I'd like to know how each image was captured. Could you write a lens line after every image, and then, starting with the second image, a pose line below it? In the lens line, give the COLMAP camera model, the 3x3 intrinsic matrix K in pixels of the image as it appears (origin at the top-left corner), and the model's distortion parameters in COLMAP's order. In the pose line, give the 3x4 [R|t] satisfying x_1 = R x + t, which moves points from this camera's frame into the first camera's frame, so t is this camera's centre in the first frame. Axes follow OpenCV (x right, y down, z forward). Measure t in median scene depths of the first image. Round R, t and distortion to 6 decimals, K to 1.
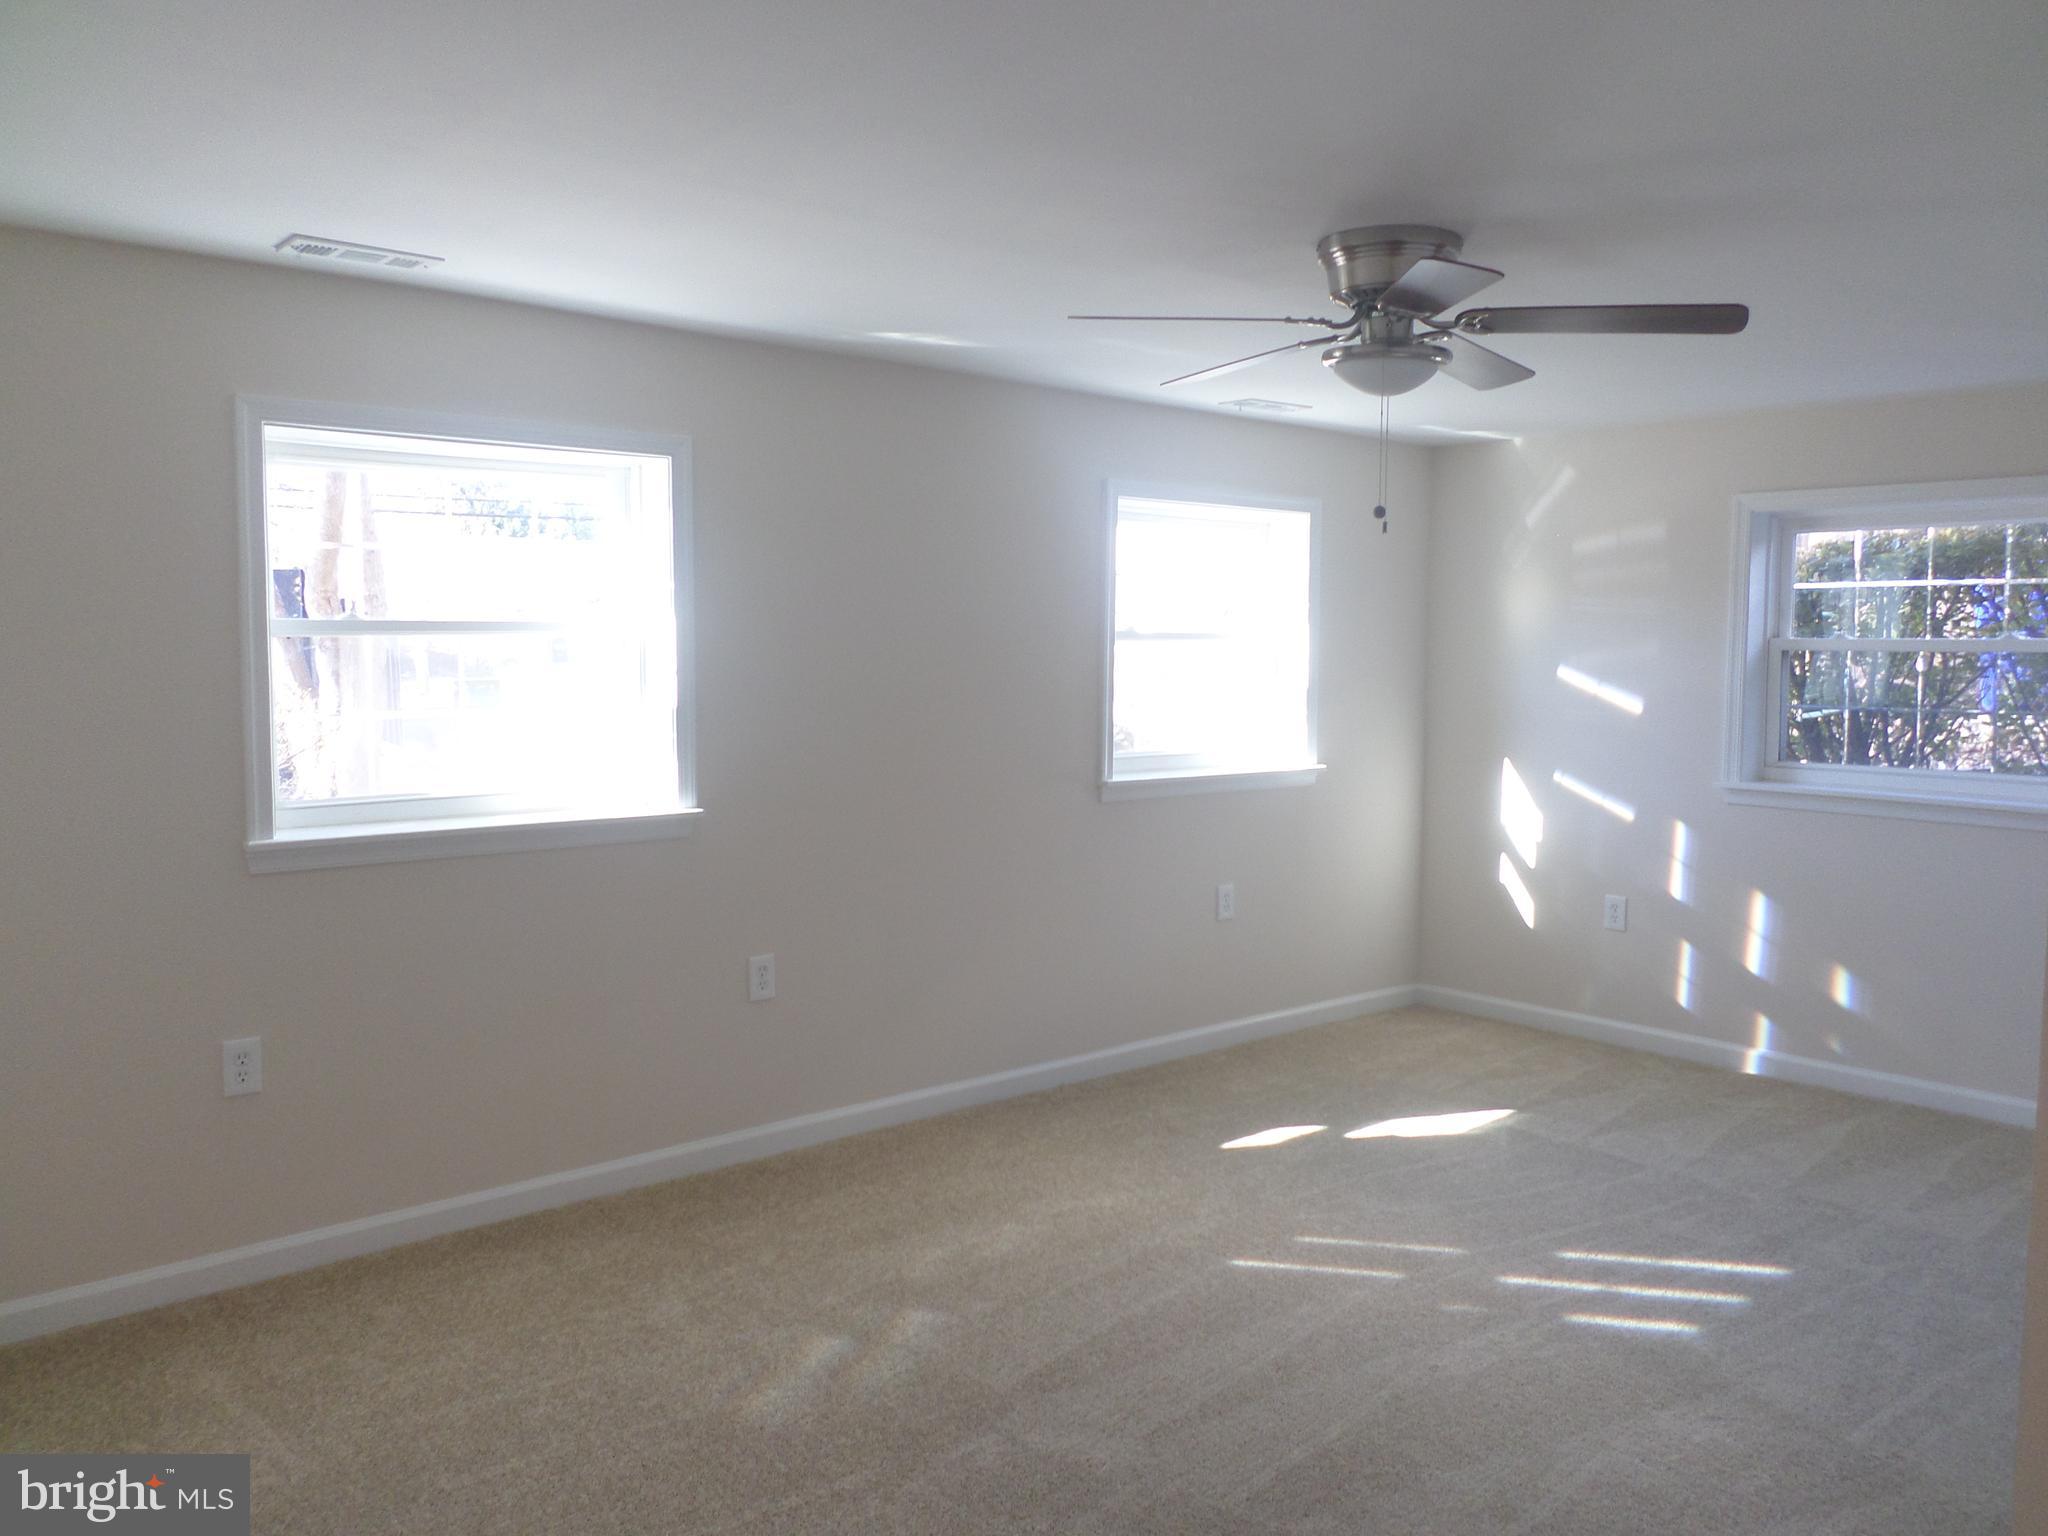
lens RADIAL K [[1564.3, 0, 1022.4], [0, 1564.3, 756.1], [0, 0, 1]] dist [-0.000202, -0.018596]
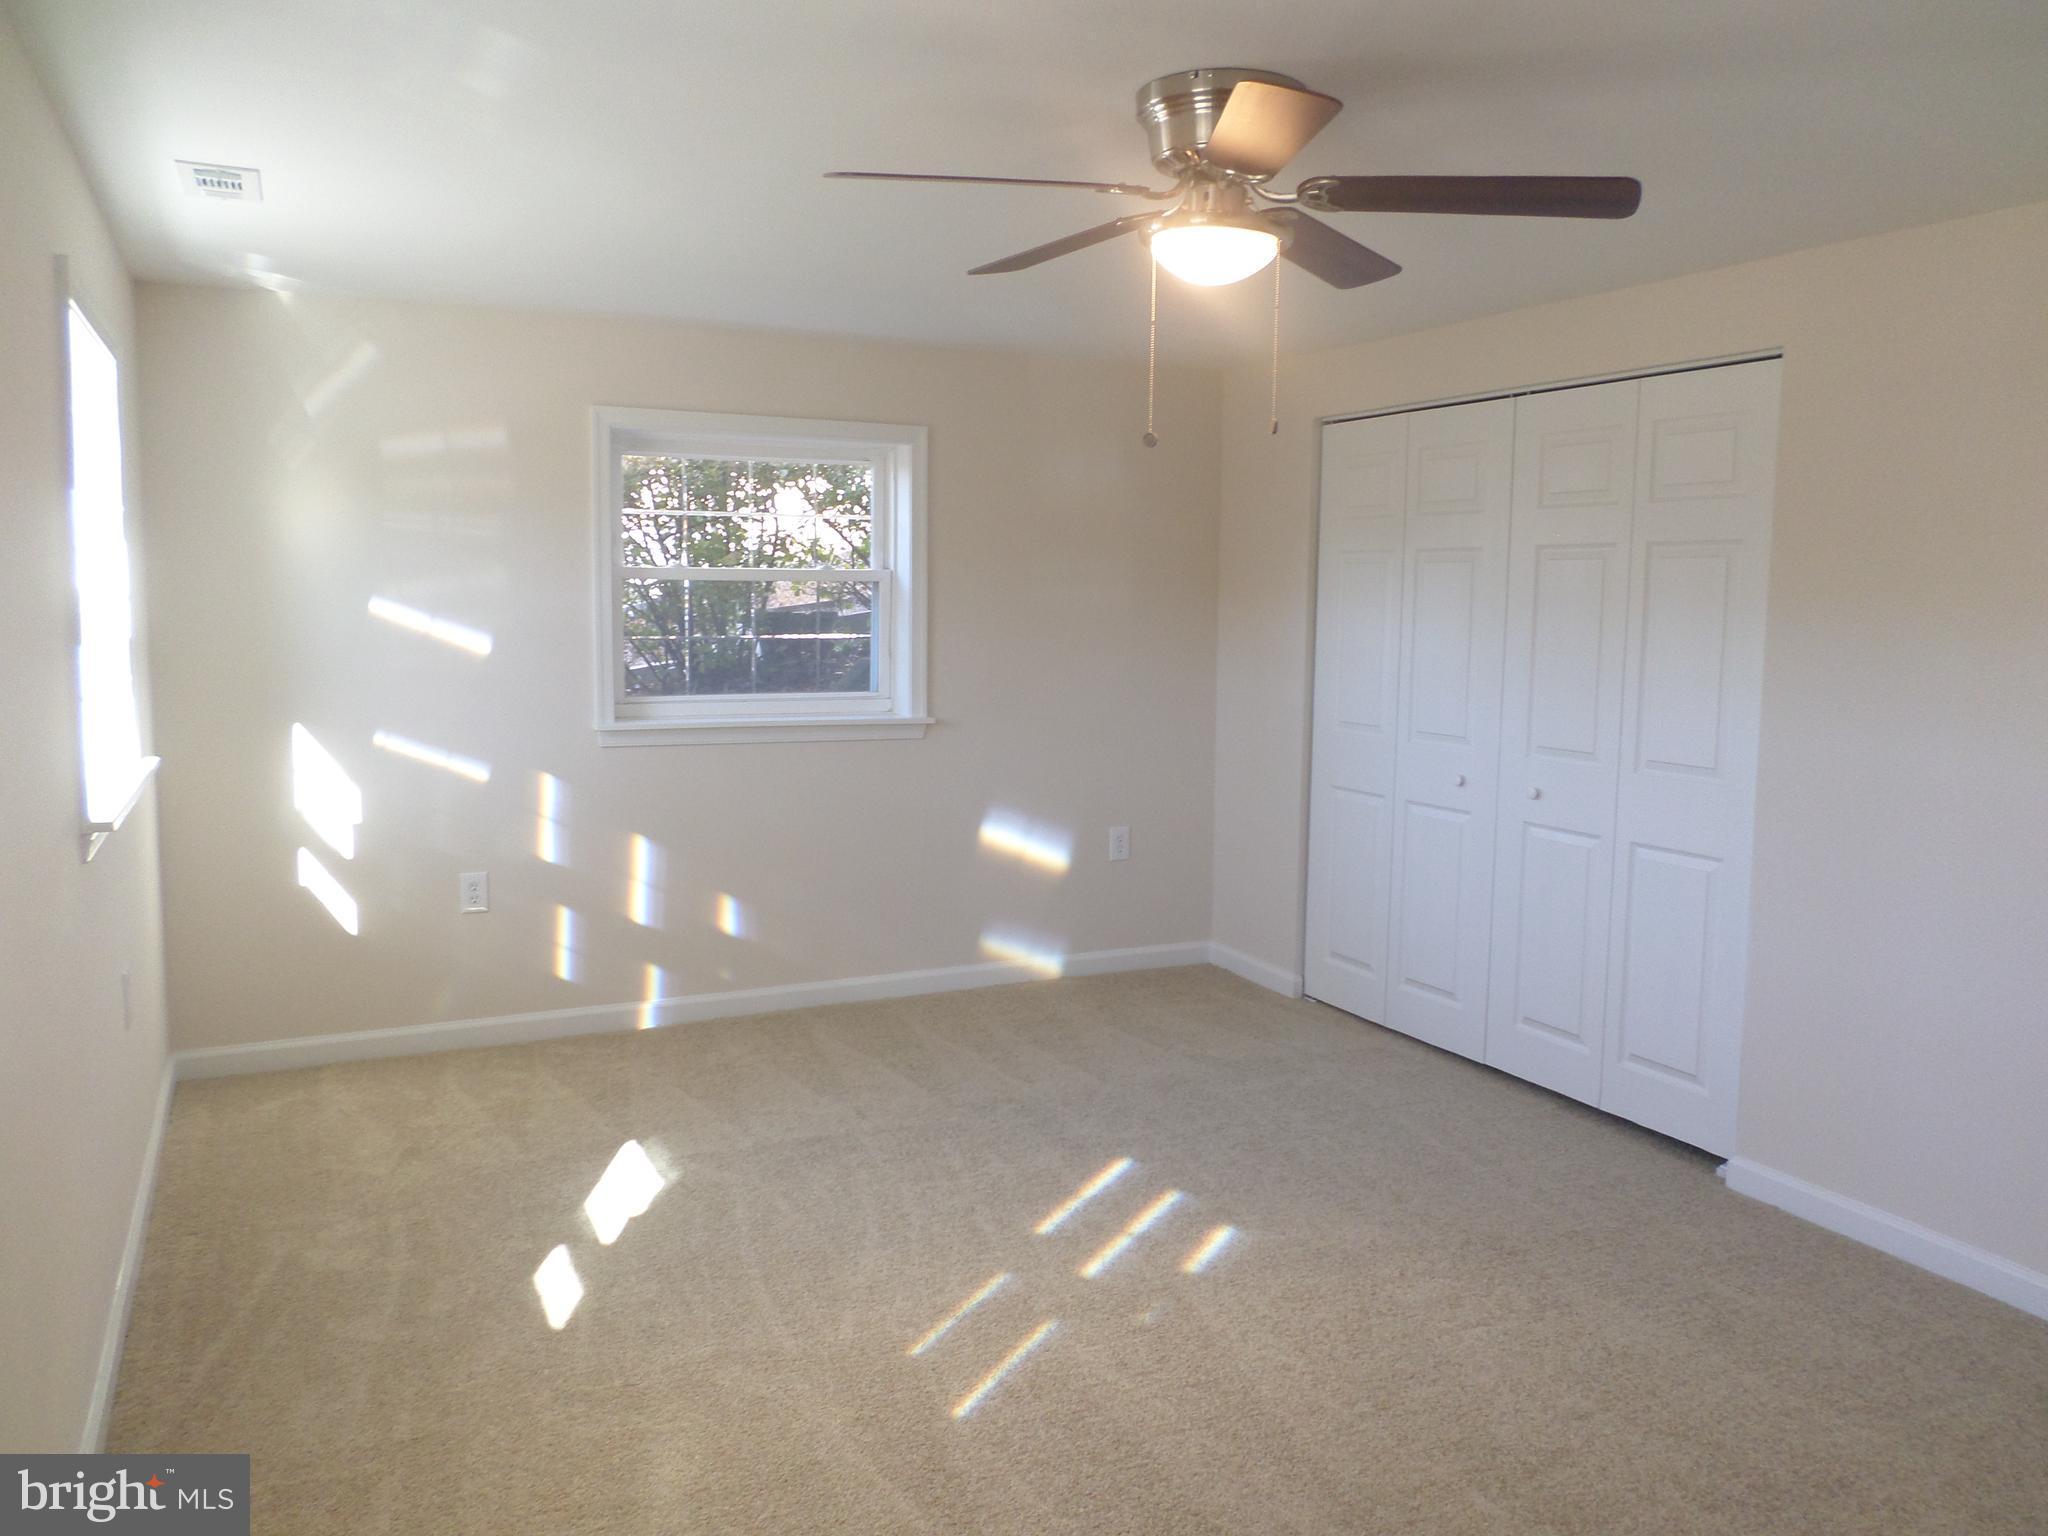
lens RADIAL K [[1564.3, 0, 1022.4], [0, 1564.3, 759.6], [0, 0, 1]] dist [-0.000202, -0.018596]
pose [[0.263014, -0.110960, 0.958390, -0.428723], [0.060169, 0.993317, 0.098491, -0.044715], [-0.962914, 0.031761, 0.267933, 0.614627]]
